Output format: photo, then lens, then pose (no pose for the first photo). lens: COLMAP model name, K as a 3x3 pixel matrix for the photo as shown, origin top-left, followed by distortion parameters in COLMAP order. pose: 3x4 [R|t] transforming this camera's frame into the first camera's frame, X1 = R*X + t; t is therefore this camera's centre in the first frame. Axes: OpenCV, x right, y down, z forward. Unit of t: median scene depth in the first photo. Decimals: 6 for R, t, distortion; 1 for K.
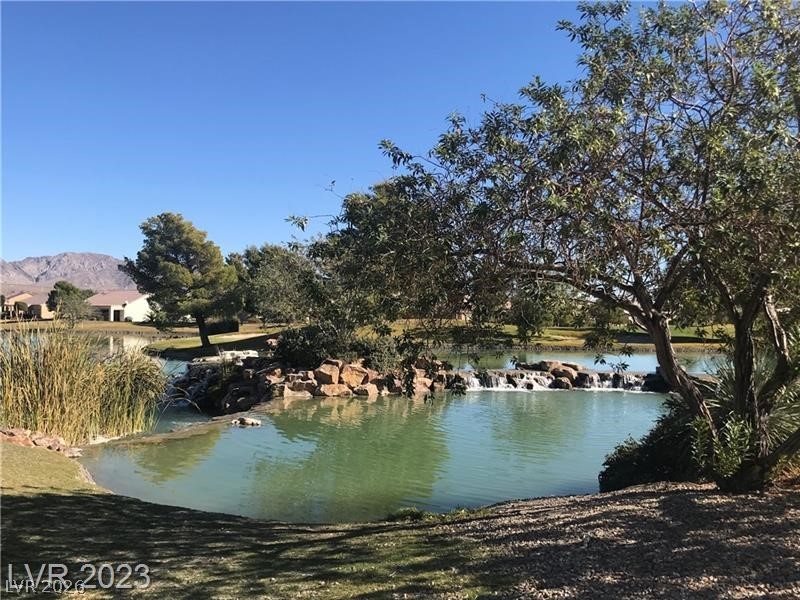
lens RADIAL K [[769.7, 0, 397.6], [0, 769.7, 286.2], [0, 0, 1]] dist [0.119533, -0.328545]
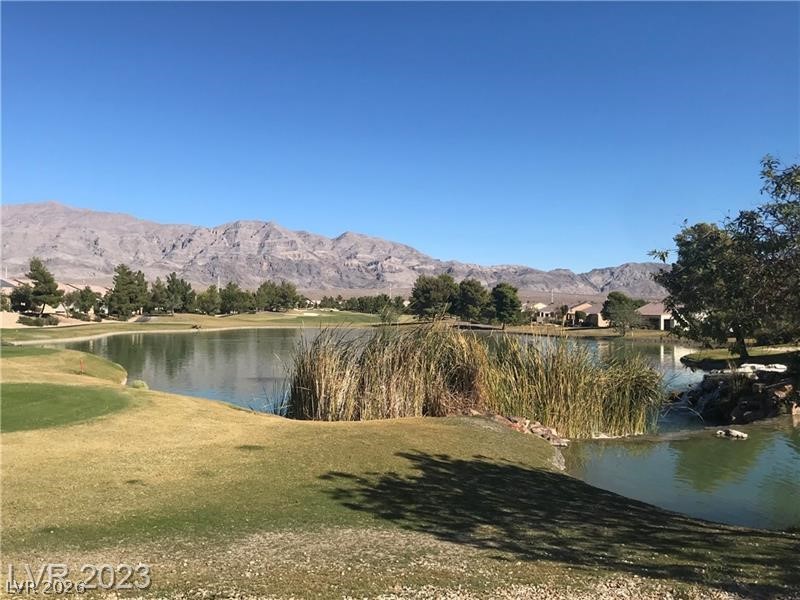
lens RADIAL K [[769.7, 0, 397.6], [0, 769.7, 286.2], [0, 0, 1]] dist [0.119533, -0.328545]
pose [[0.769284, -0.021741, -0.638537, 0.110302], [0.014667, 0.999758, -0.016370, -0.007371], [0.638738, 0.003228, 0.769417, -0.058350]]
